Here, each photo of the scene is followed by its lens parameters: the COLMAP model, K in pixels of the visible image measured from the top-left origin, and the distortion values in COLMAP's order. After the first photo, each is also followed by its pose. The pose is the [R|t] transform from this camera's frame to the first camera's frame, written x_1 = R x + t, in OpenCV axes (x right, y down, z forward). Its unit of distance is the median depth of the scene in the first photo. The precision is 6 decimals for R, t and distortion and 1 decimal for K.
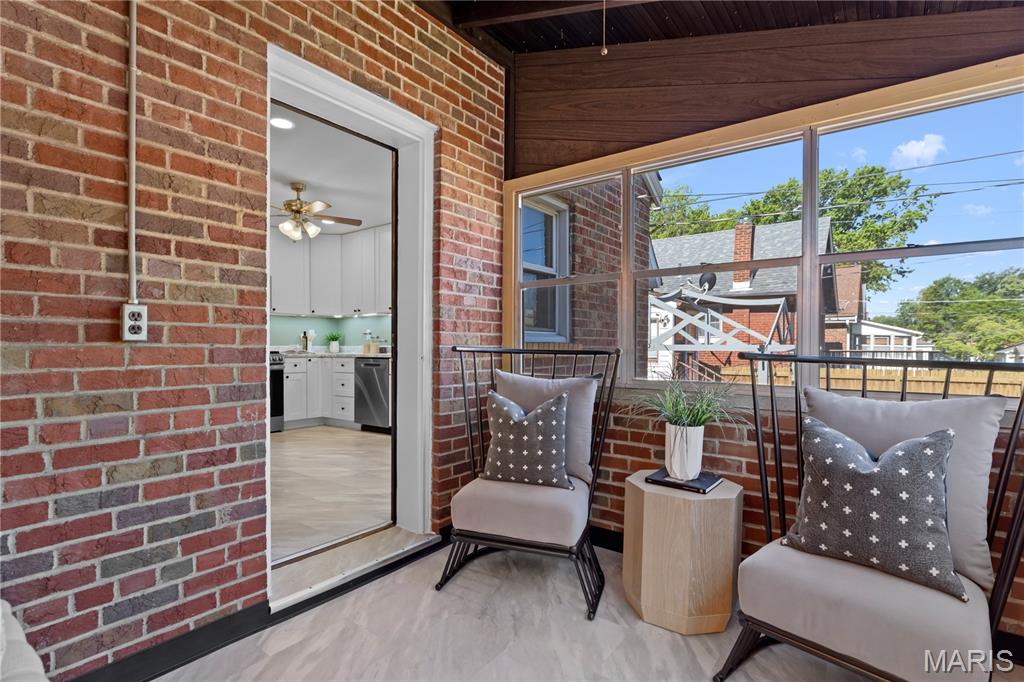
lens RADIAL K [[503.2, 0, 516.5], [0, 503.2, 347.0], [0, 0, 1]] dist [-0.001859, 0.000468]
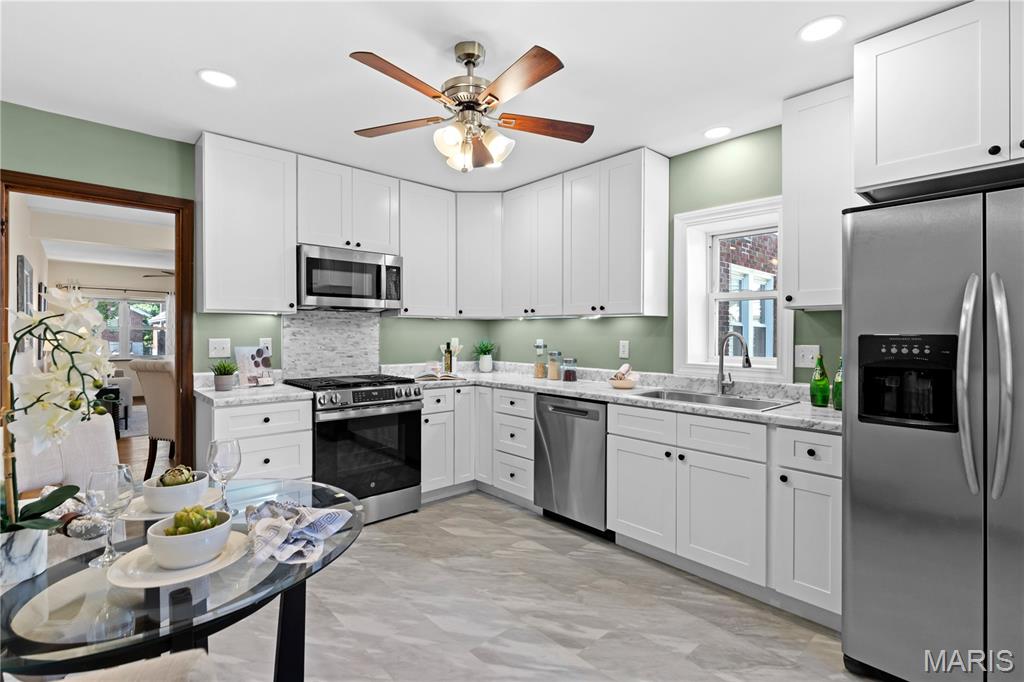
lens RADIAL K [[471.3, 0, 512.6], [0, 471.3, 336.7], [0, 0, 1]] dist [0.002646, -0.001169]
pose [[0.980991, 0.011938, -0.193686, -0.233973], [-0.010197, 0.999898, 0.009983, -0.048447], [0.193785, -0.007819, 0.981013, 0.440656]]
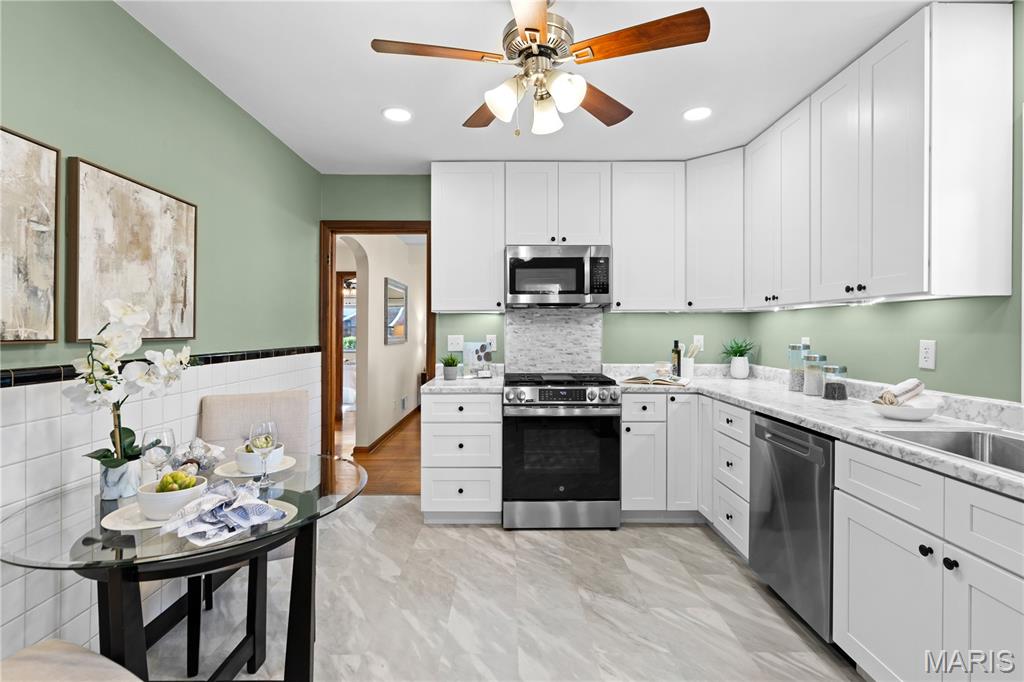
lens RADIAL K [[471.3, 0, 514.9], [0, 471.3, 331.7], [0, 0, 1]] dist [0.002646, -0.001169]
pose [[0.607109, 0.007813, -0.794580, -0.123519], [-0.001643, 0.999962, 0.008577, -0.047706], [0.794617, -0.003901, 0.607099, 0.578125]]
